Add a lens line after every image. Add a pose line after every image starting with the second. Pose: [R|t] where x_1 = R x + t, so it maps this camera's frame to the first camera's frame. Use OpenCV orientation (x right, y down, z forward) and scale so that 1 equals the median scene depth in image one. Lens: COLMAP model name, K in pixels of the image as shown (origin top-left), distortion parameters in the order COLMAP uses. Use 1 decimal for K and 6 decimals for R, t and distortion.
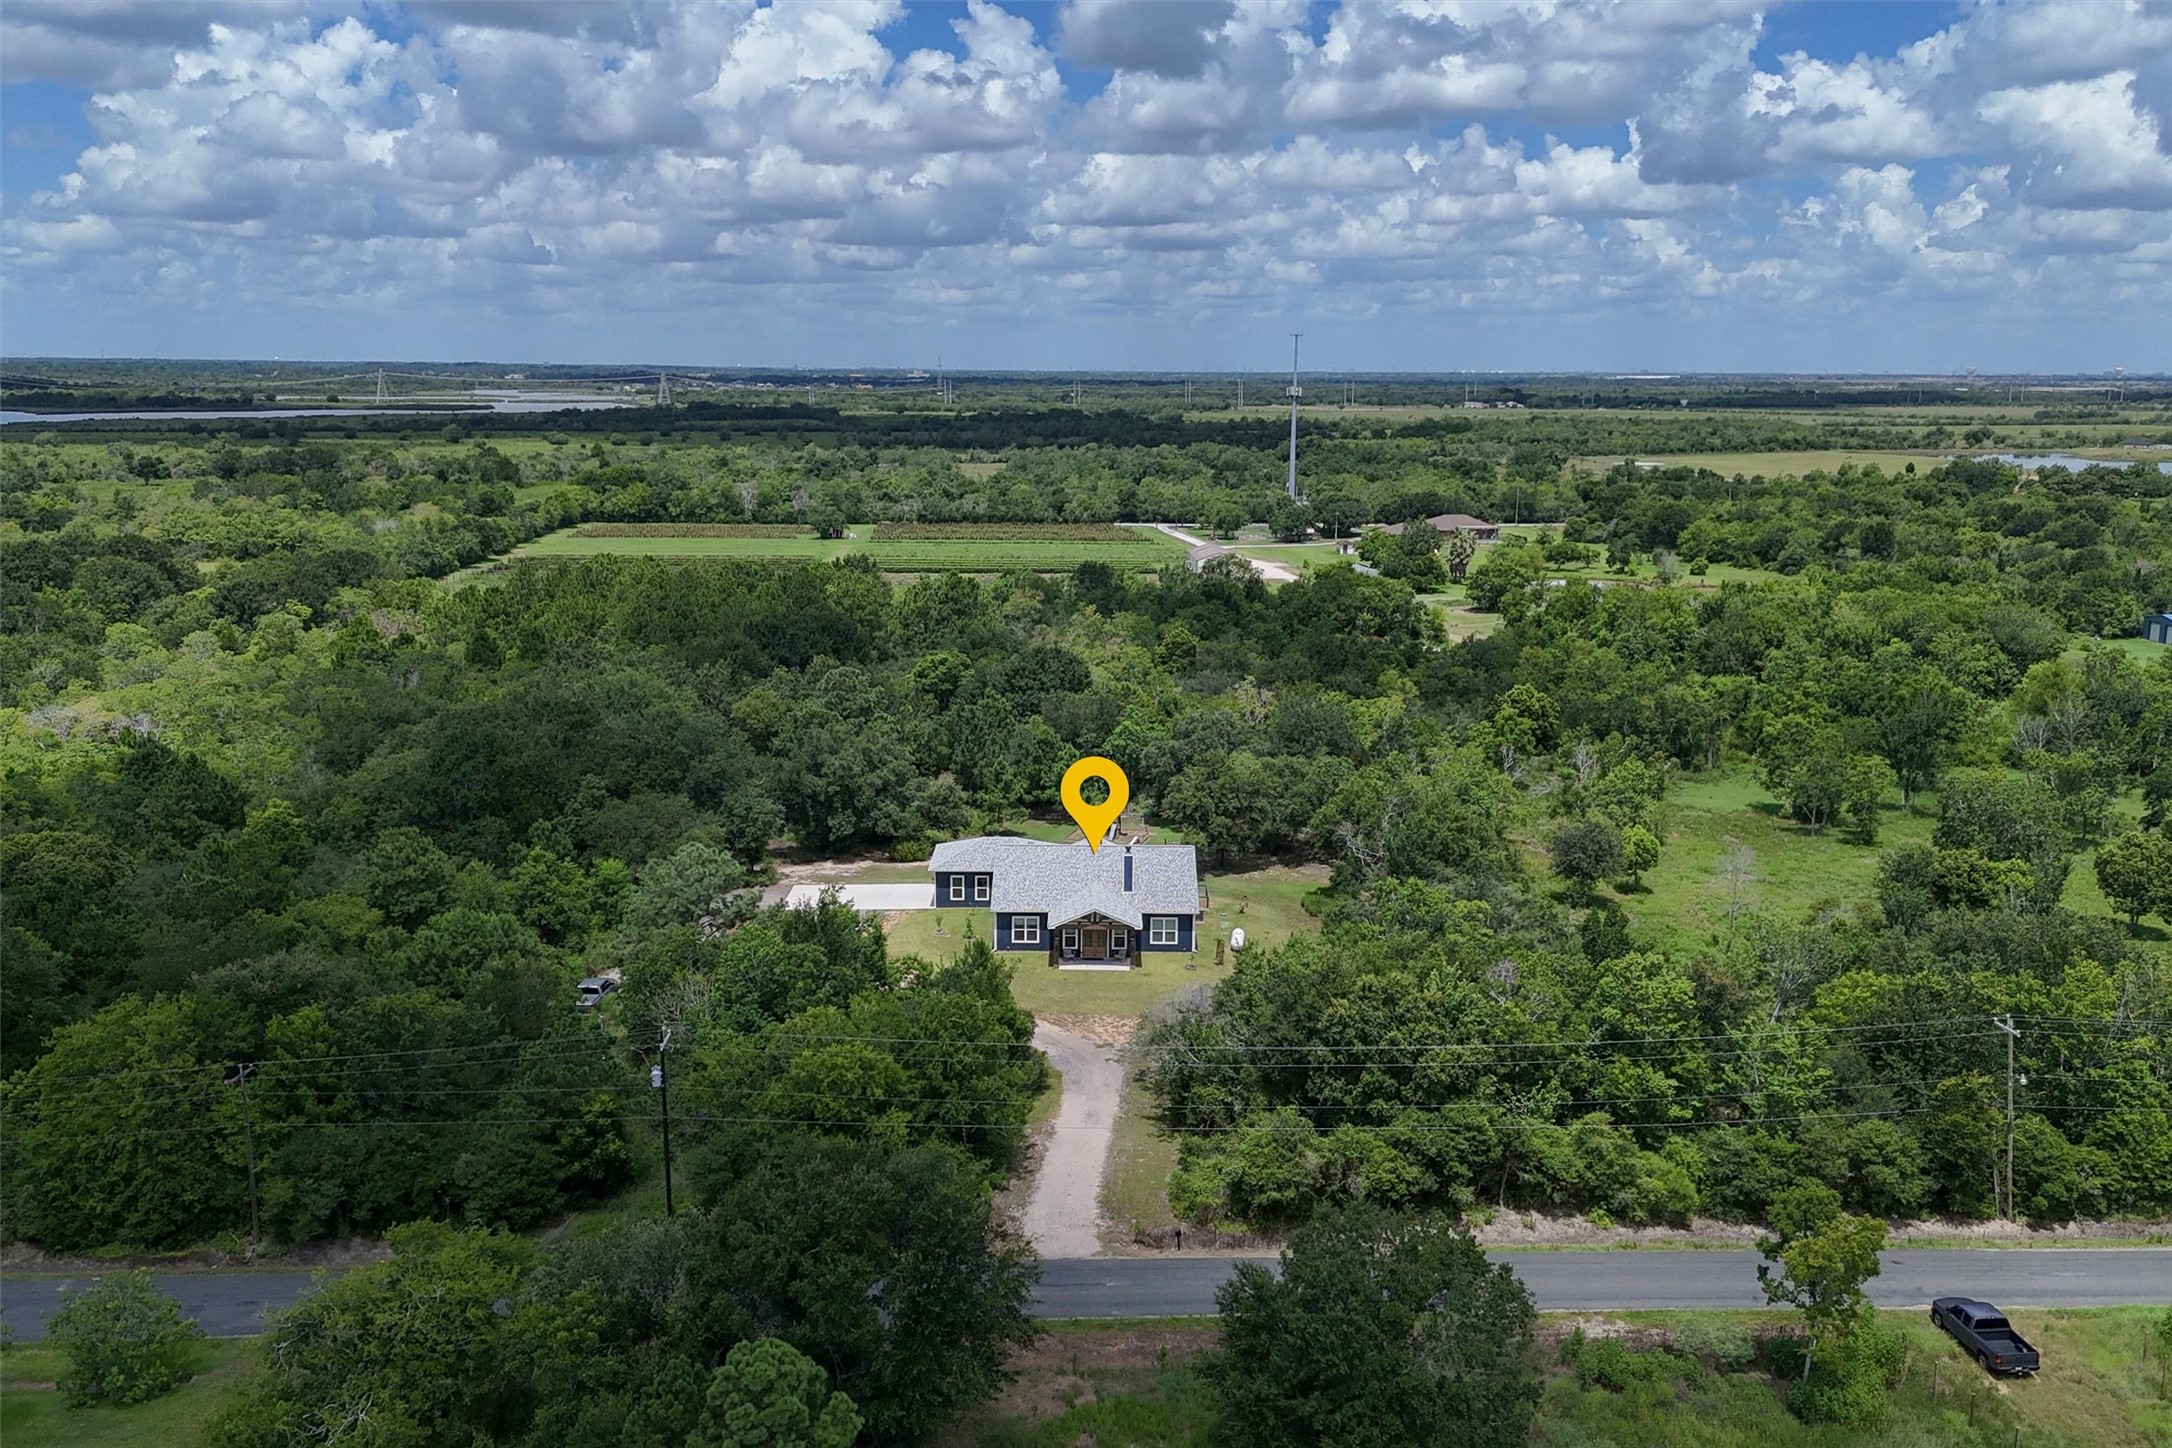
lens RADIAL K [[1891.8, 0, 1087.3], [0, 1891.8, 735.1], [0, 0, 1]] dist [0.072088, -0.091930]
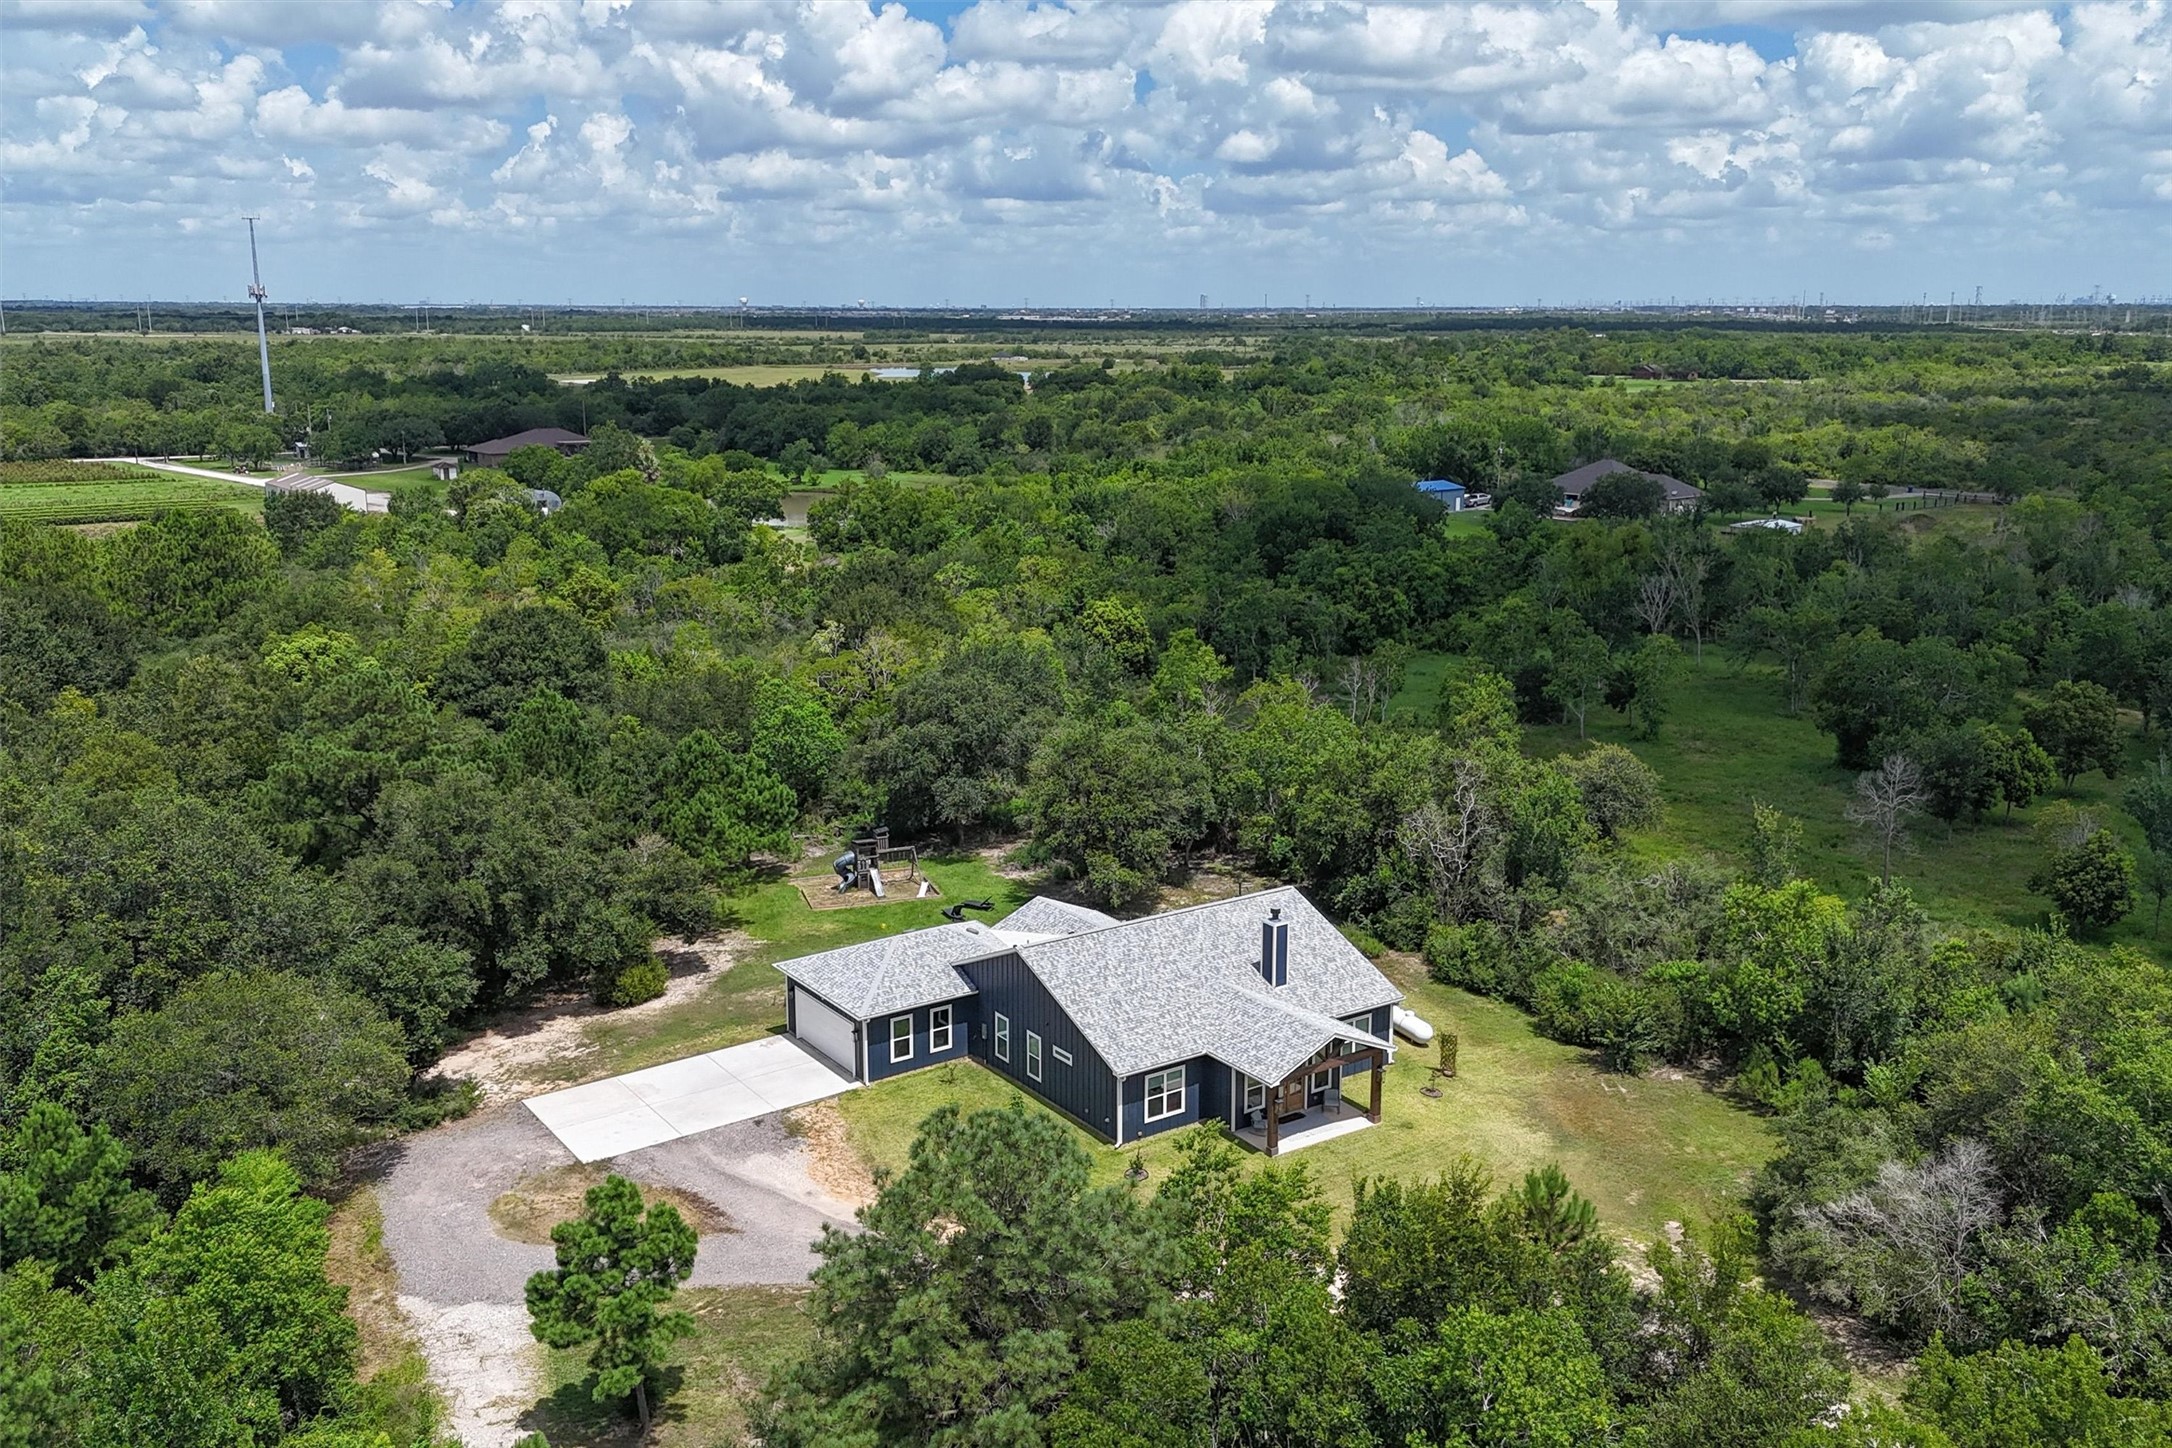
lens RADIAL K [[1891.8, 0, 1088.0], [0, 1891.8, 708.8], [0, 0, 1]] dist [0.072088, -0.091930]
pose [[0.818931, -0.124641, 0.560193, -0.277392], [0.113019, 0.992041, 0.055506, -0.033301], [-0.562653, 0.017857, 0.826500, 0.444761]]
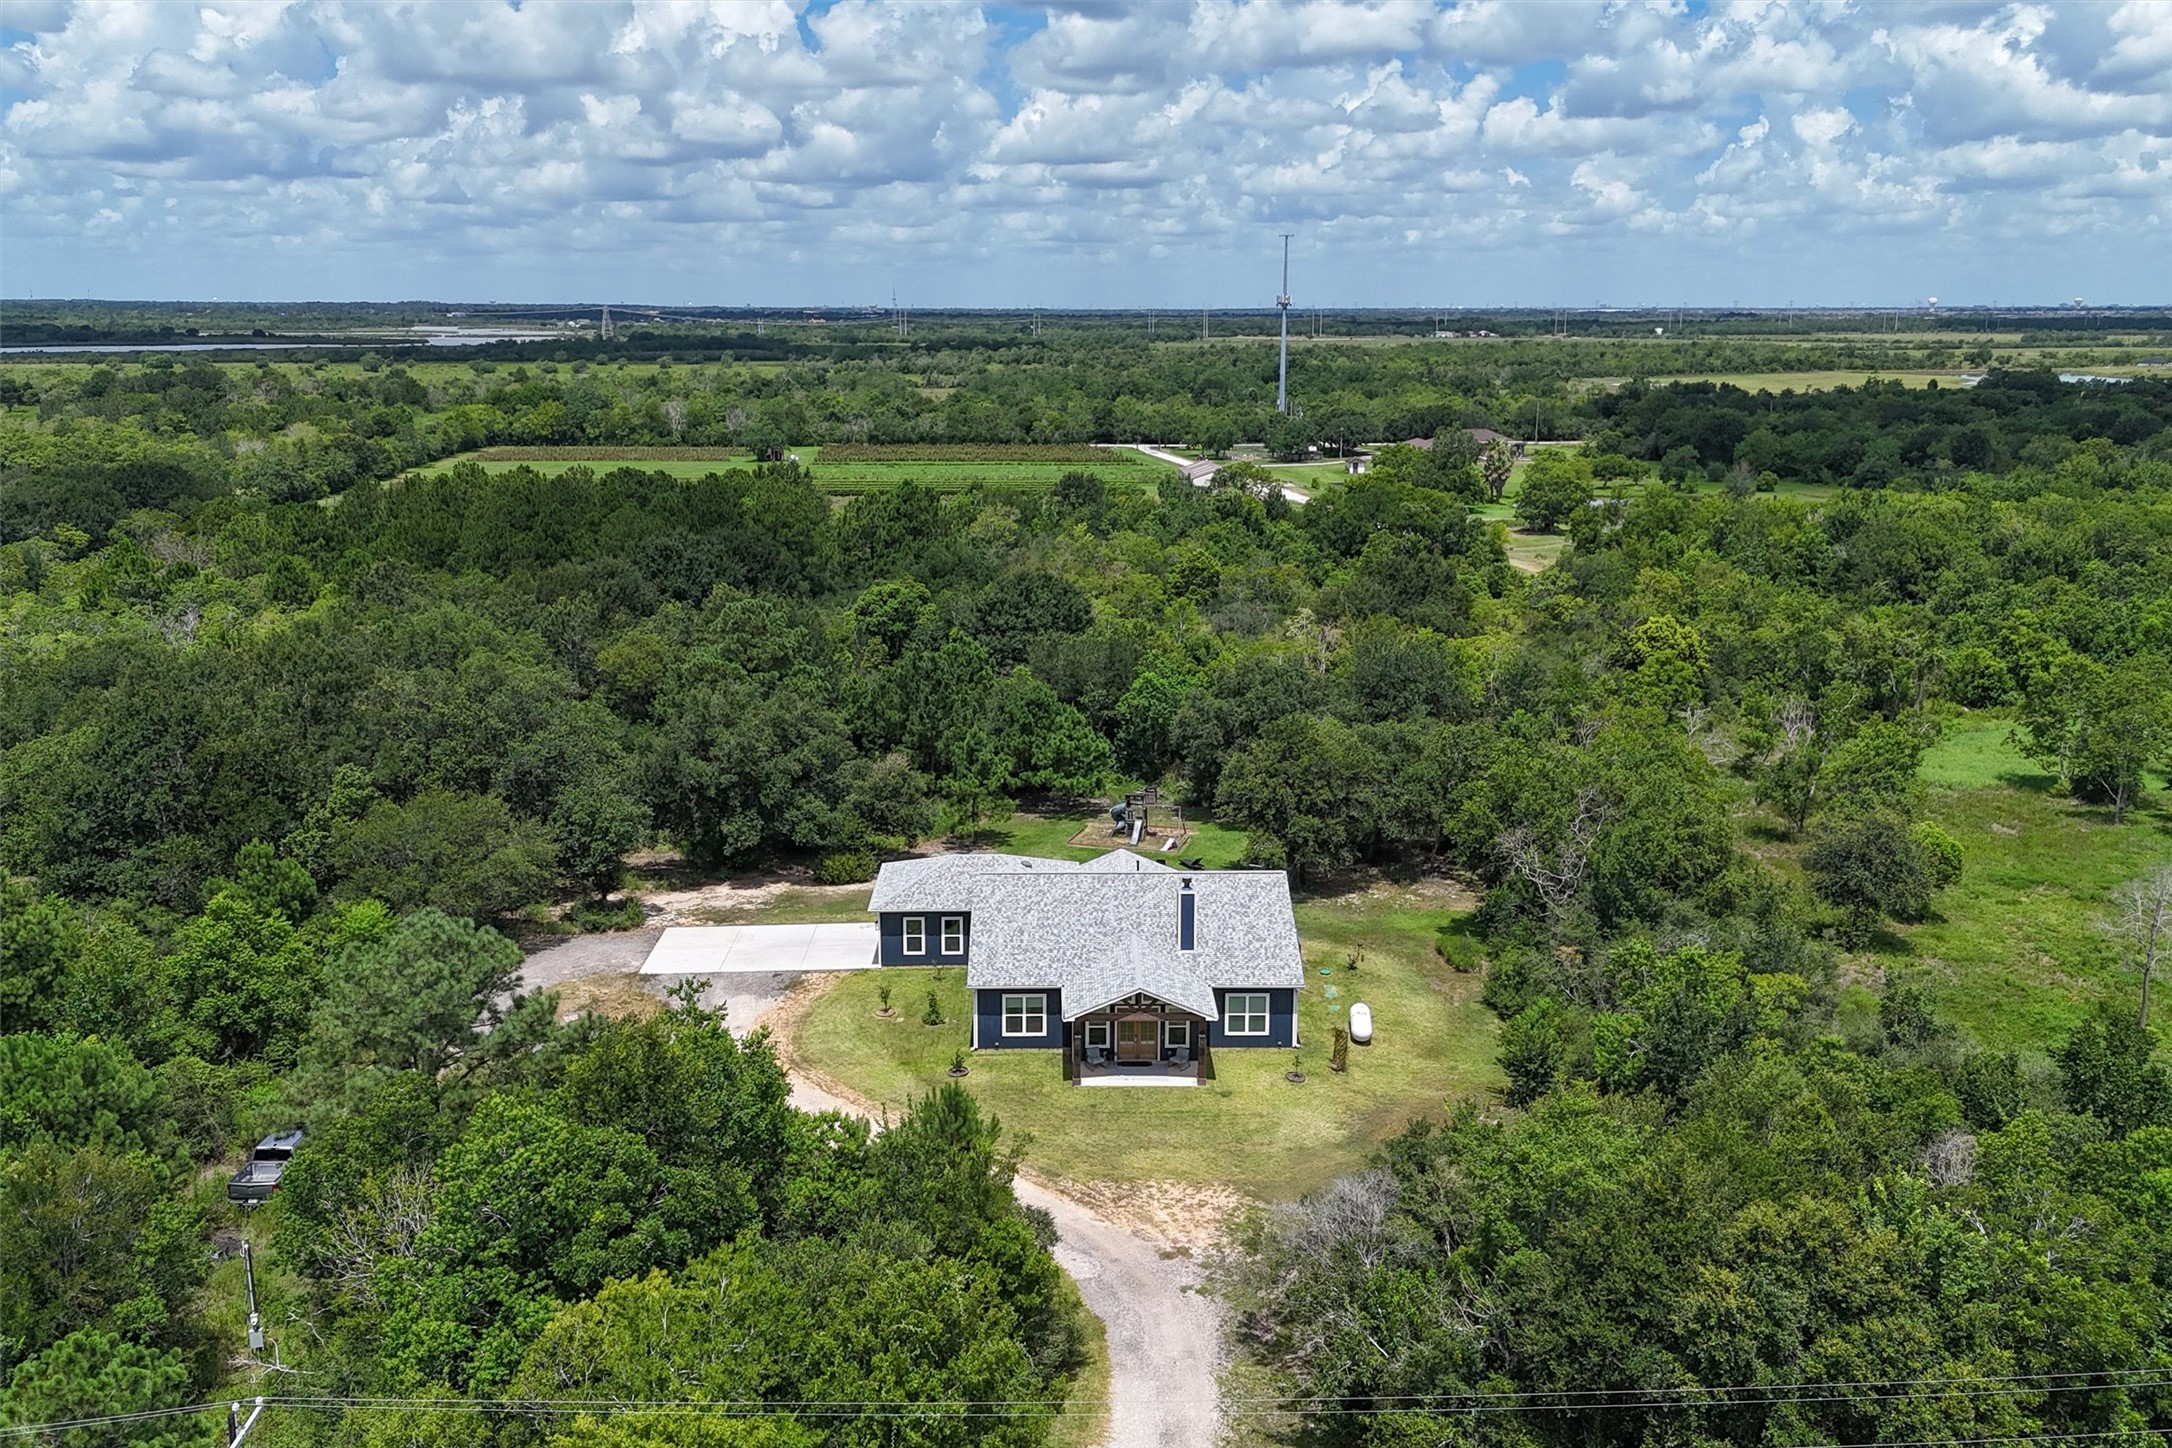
lens RADIAL K [[1891.8, 0, 1091.9], [0, 1891.8, 739.7], [0, 0, 1]] dist [0.072088, -0.091930]
pose [[0.999686, -0.010652, 0.022669, -0.018845], [0.009896, 0.999400, 0.033203, -0.006333], [-0.023009, -0.032968, 0.999192, 0.306003]]
